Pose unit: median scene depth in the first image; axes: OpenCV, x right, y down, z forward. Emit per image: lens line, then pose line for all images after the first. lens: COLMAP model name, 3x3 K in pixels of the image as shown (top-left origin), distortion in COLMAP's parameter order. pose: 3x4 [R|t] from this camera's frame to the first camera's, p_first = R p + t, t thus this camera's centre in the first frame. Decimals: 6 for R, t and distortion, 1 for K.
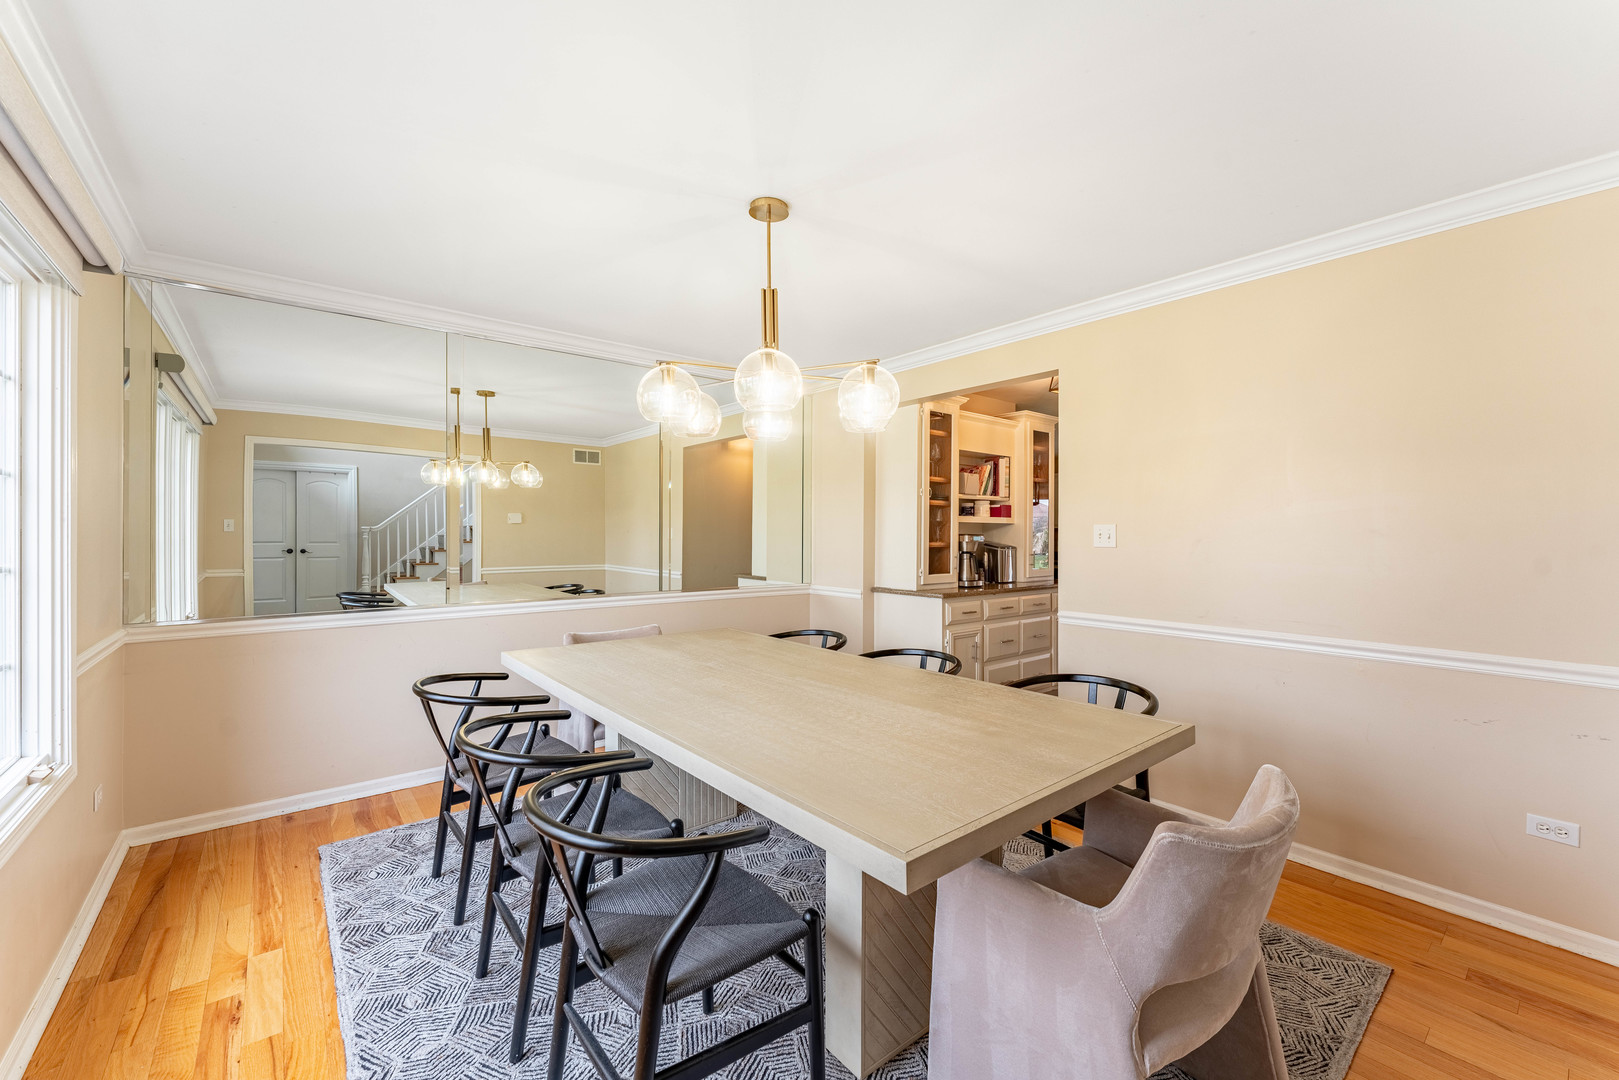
lens RADIAL K [[660.2, 0, 808.4], [0, 660.2, 535.7], [0, 0, 1]] dist [-0.001864, -0.000138]
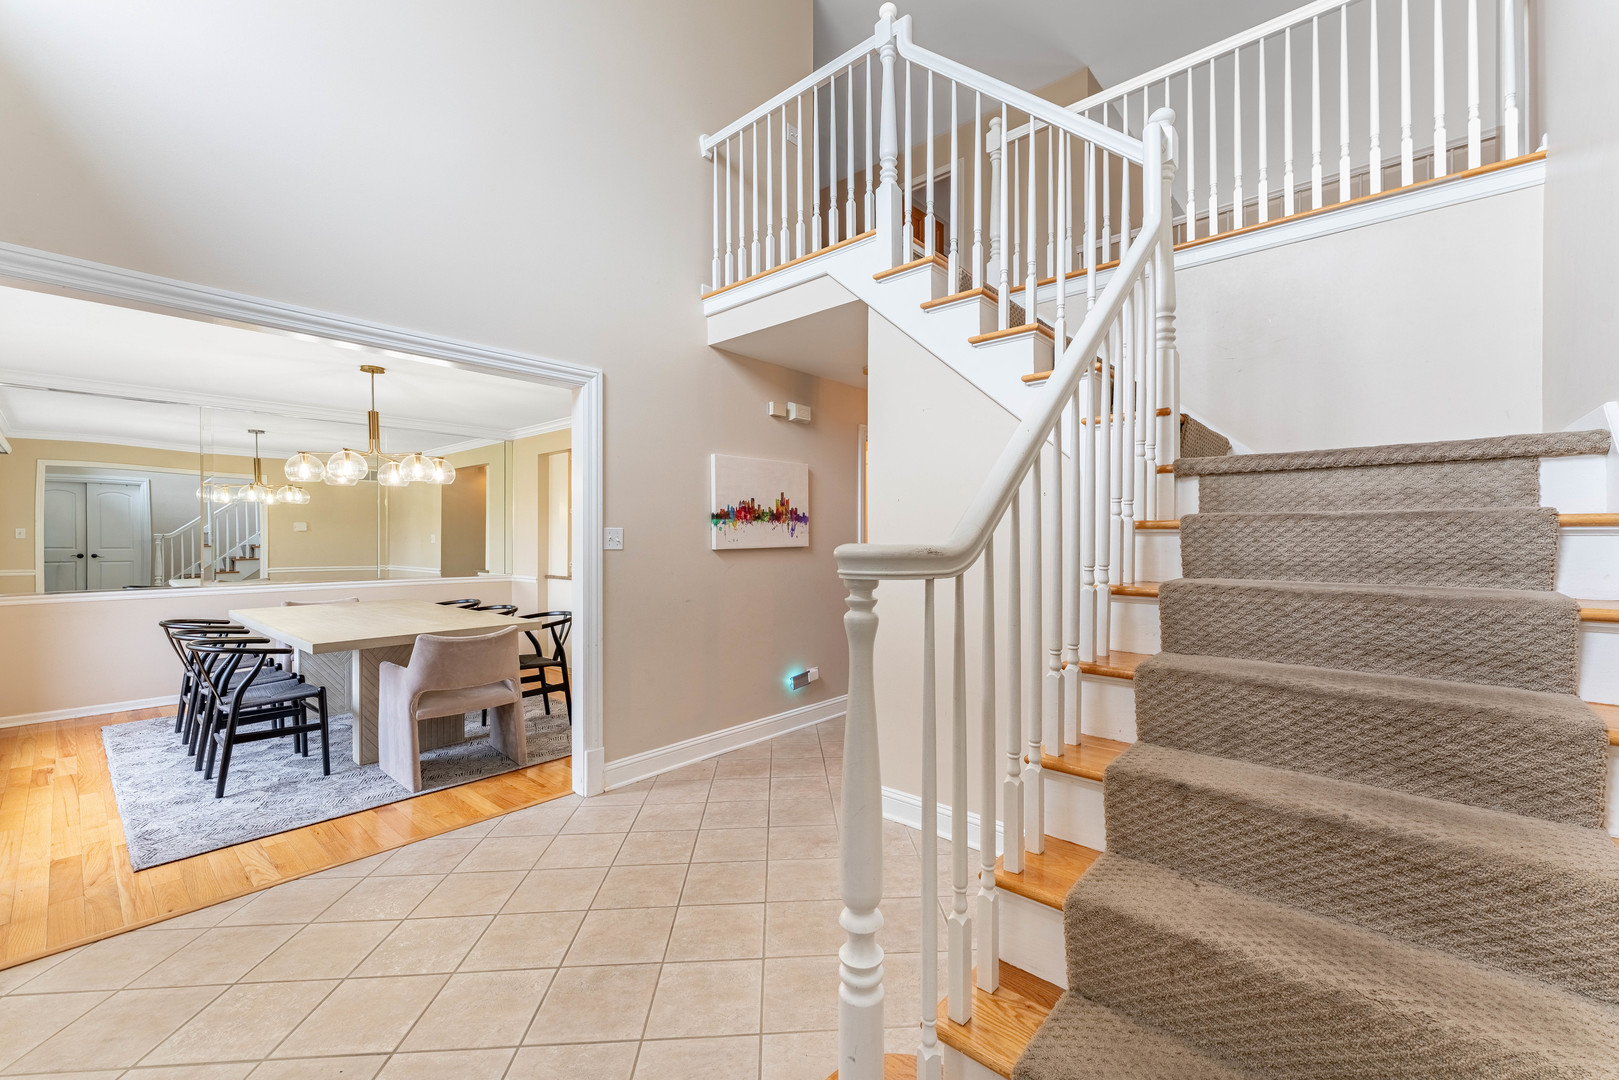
lens RADIAL K [[660.2, 0, 812.5], [0, 660.2, 539.9], [0, 0, 1]] dist [-0.001864, -0.000138]
pose [[0.985155, -0.003080, 0.171638, 0.339329], [0.003292, 0.999994, -0.000952, 0.002483], [-0.171634, 0.001503, 0.985160, -0.432809]]
